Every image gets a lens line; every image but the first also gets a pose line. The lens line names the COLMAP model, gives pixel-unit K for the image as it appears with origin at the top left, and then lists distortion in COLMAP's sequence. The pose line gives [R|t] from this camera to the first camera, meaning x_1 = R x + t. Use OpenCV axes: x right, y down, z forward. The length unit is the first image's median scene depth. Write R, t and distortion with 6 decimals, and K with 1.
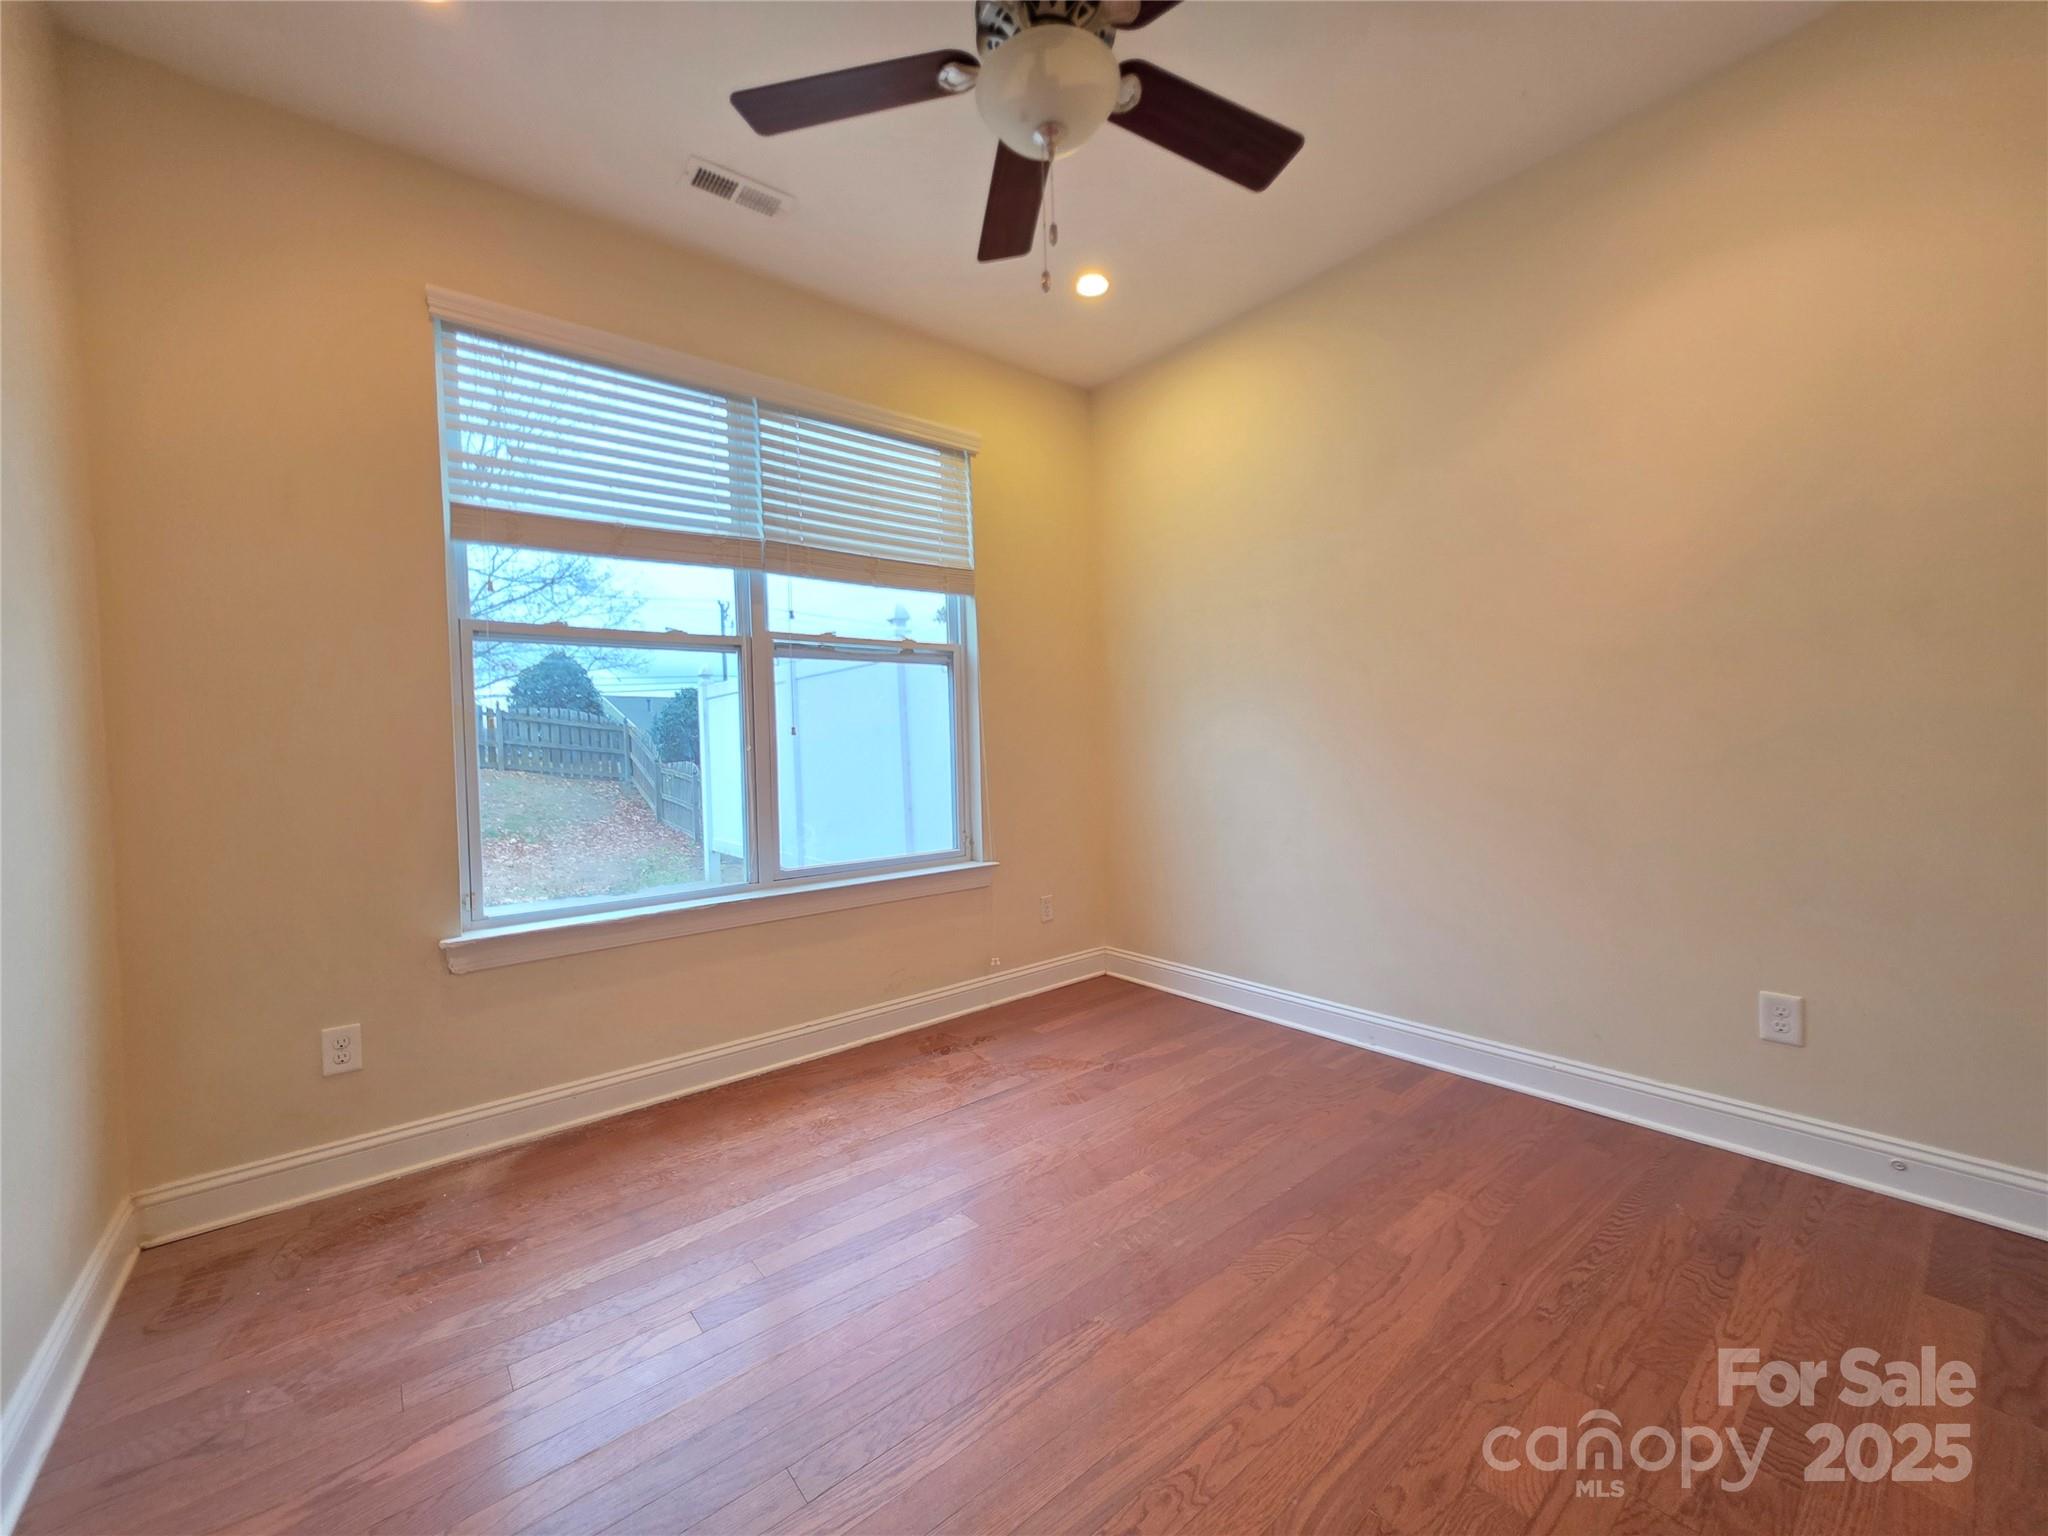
lens RADIAL K [[817.9, 0, 1022.1], [0, 817.9, 767.2], [0, 0, 1]] dist [-0.000429, 0.000244]
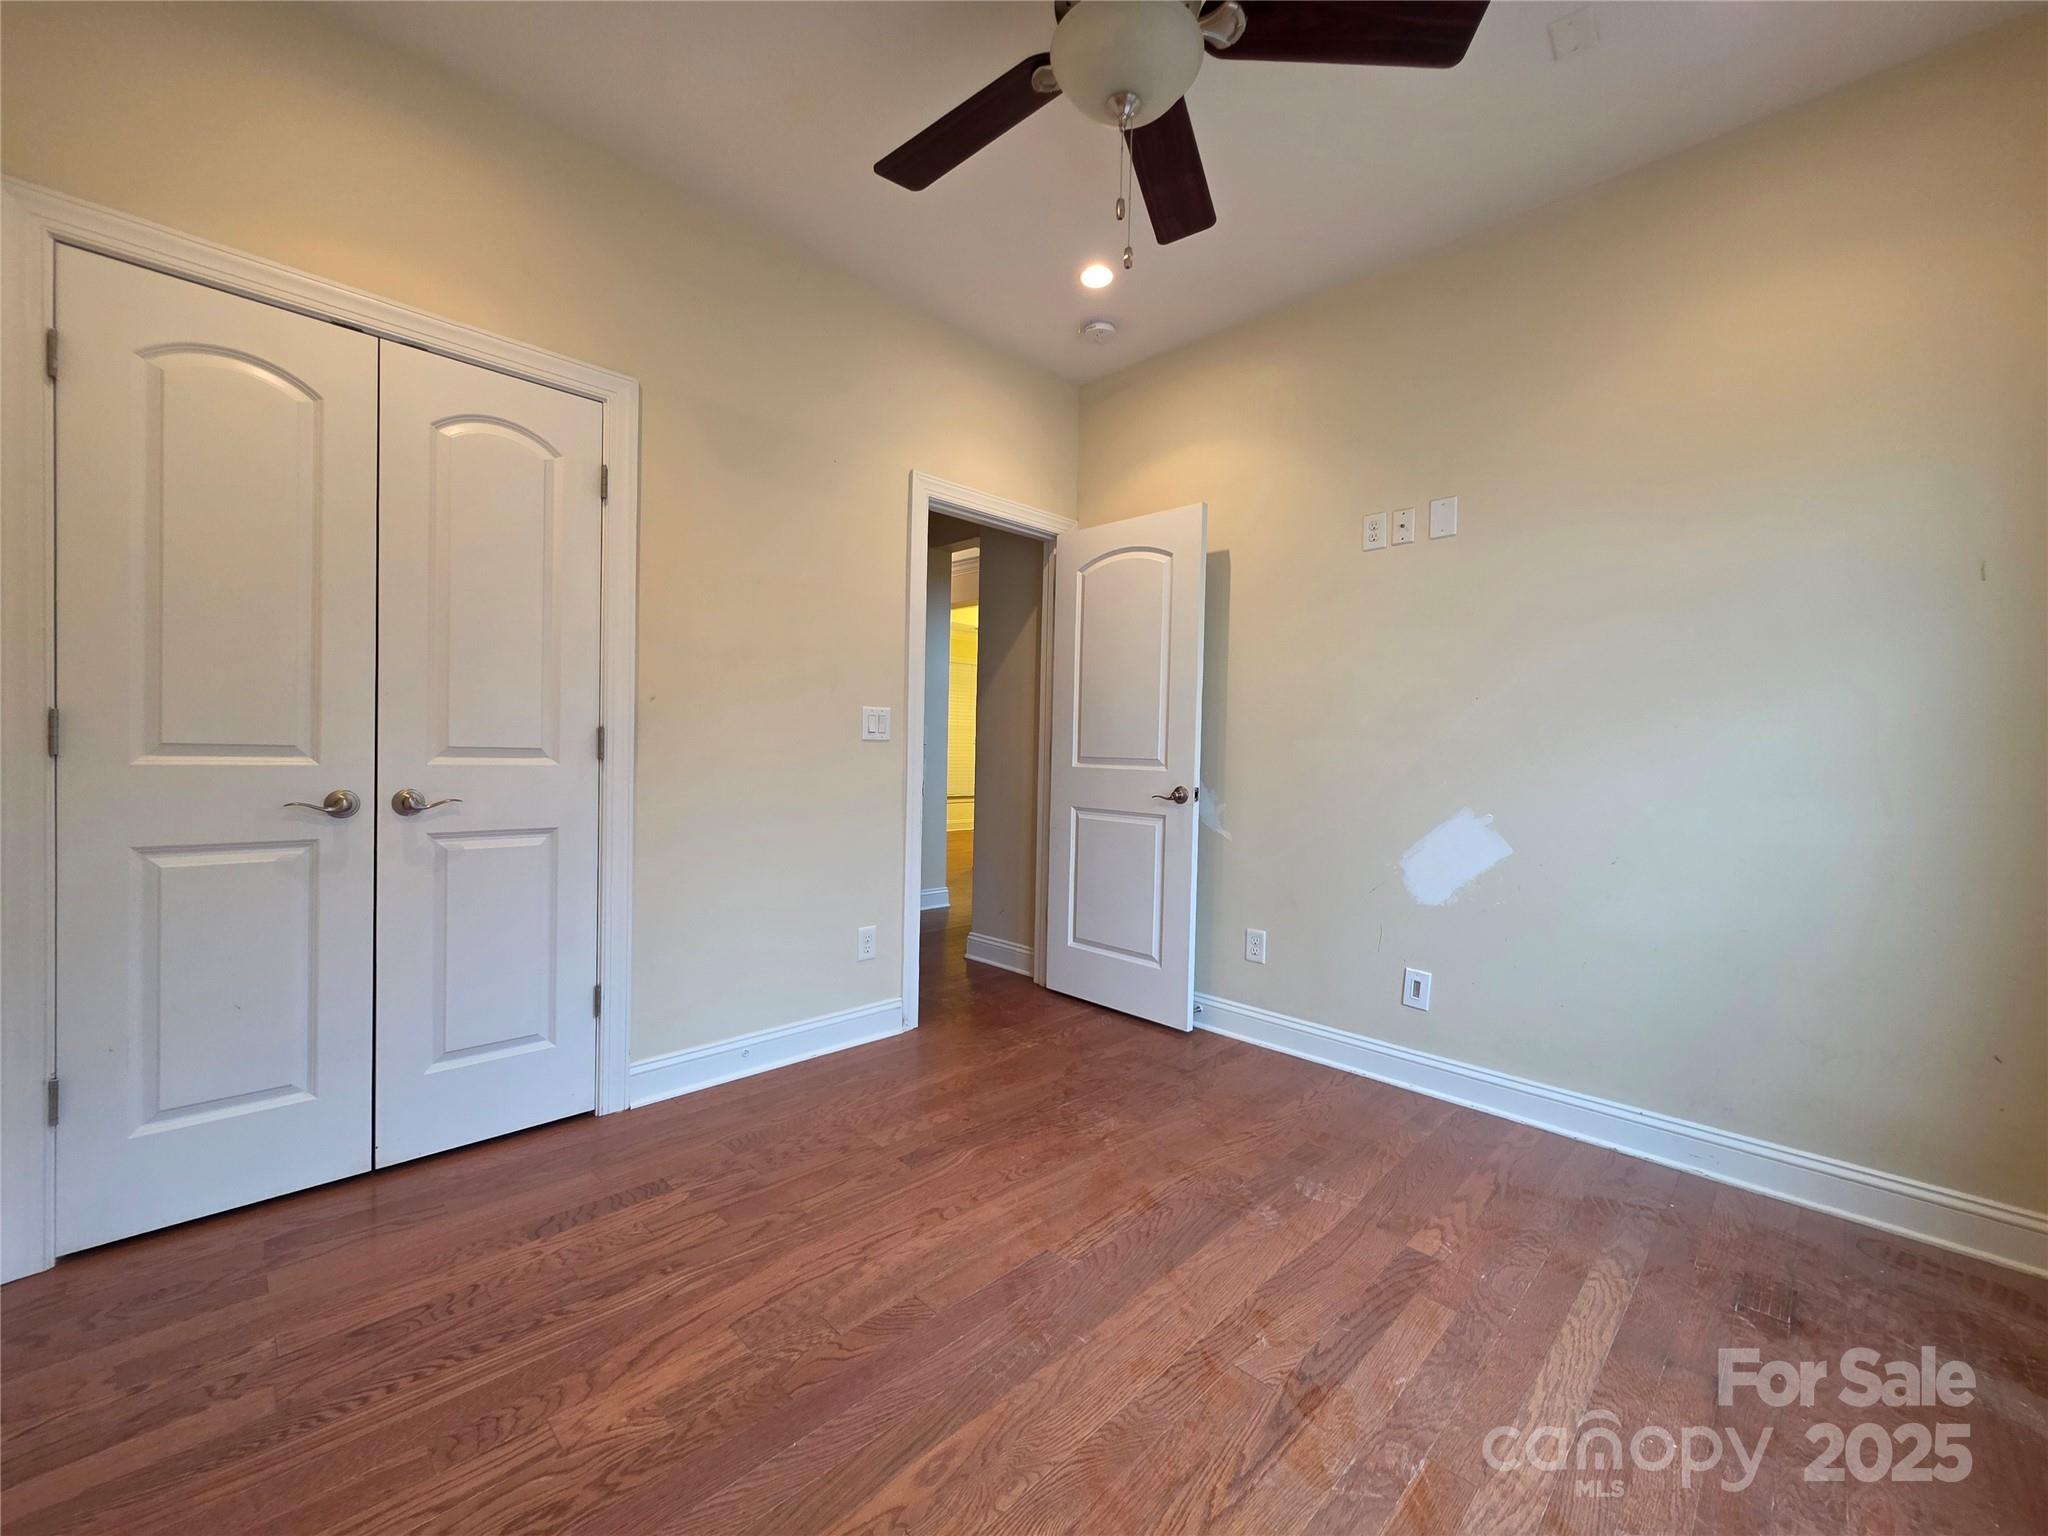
lens RADIAL K [[817.9, 0, 1022.1], [0, 817.9, 767.2], [0, 0, 1]] dist [-0.000429, 0.000244]
pose [[-0.995364, 0.009176, -0.095743, 0.270053], [0.004033, 0.998545, 0.053768, -0.061401], [0.096097, 0.053133, -0.993953, 2.128590]]
